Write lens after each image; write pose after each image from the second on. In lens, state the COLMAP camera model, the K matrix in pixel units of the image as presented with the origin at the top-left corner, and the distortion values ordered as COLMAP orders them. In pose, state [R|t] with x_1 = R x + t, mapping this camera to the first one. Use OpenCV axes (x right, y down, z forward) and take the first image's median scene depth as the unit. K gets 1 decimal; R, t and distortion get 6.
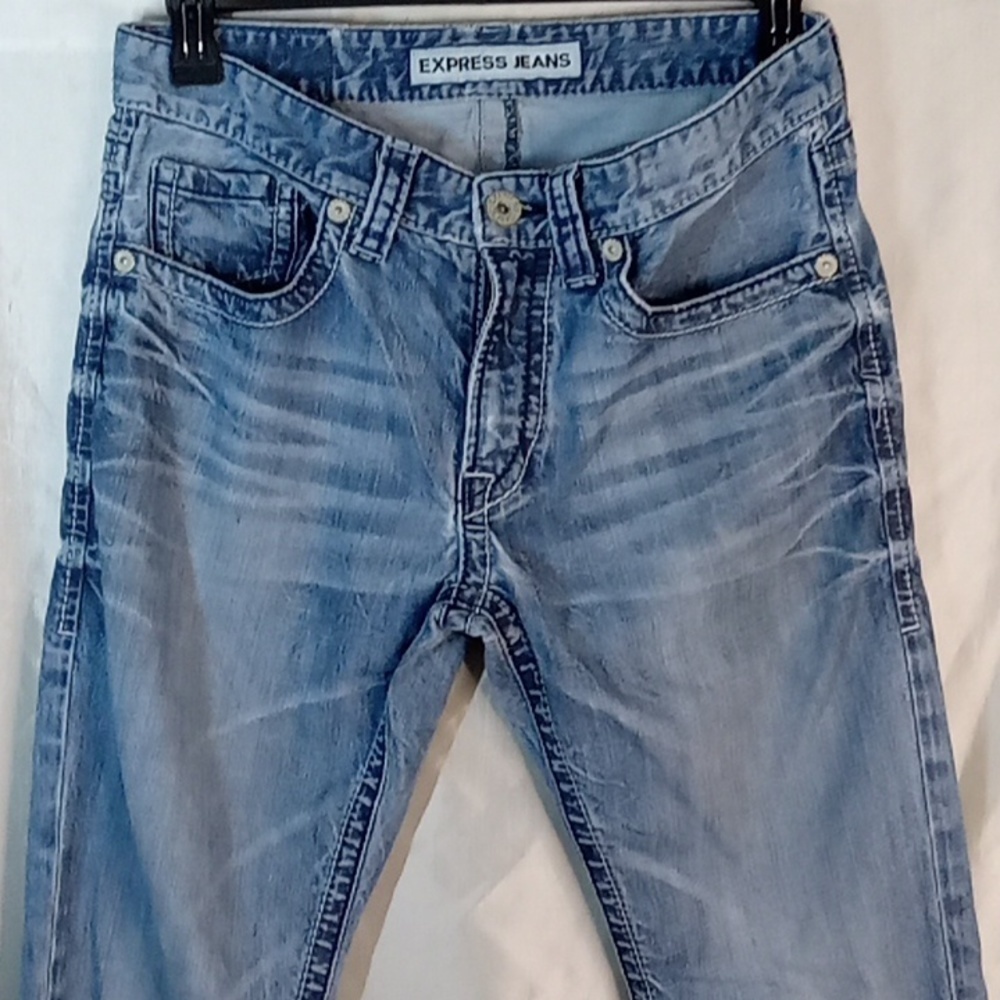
lens RADIAL K [[1538.0, 0, 500.0], [0, 1538.0, 500.0], [0, 0, 1]] dist [0.008908, -0.207262]
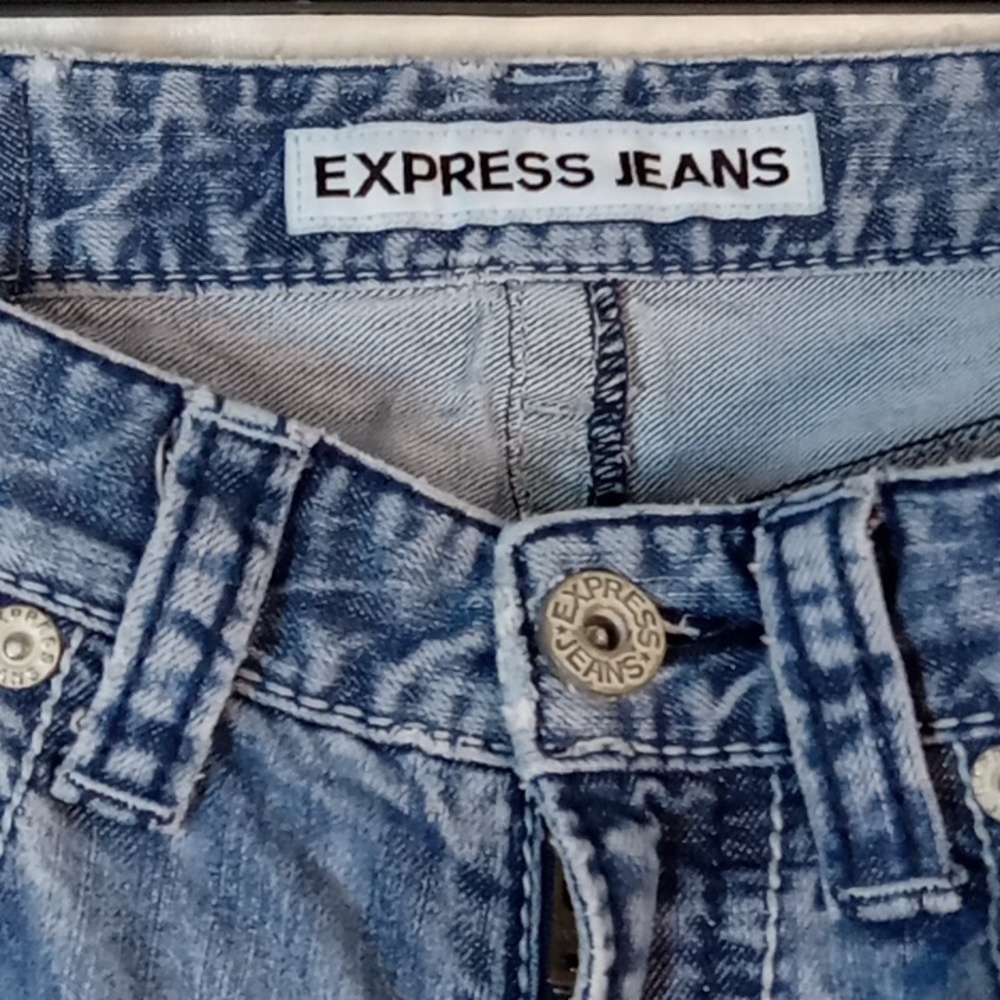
lens RADIAL K [[1538.0, 0, 500.0], [0, 1538.0, 500.0], [0, 0, 1]] dist [0.008908, -0.207262]
pose [[0.998451, -0.004889, 0.055419, -0.032734], [0.016944, 0.975533, -0.219200, -0.150852], [-0.052991, 0.219800, 0.974105, 0.714351]]
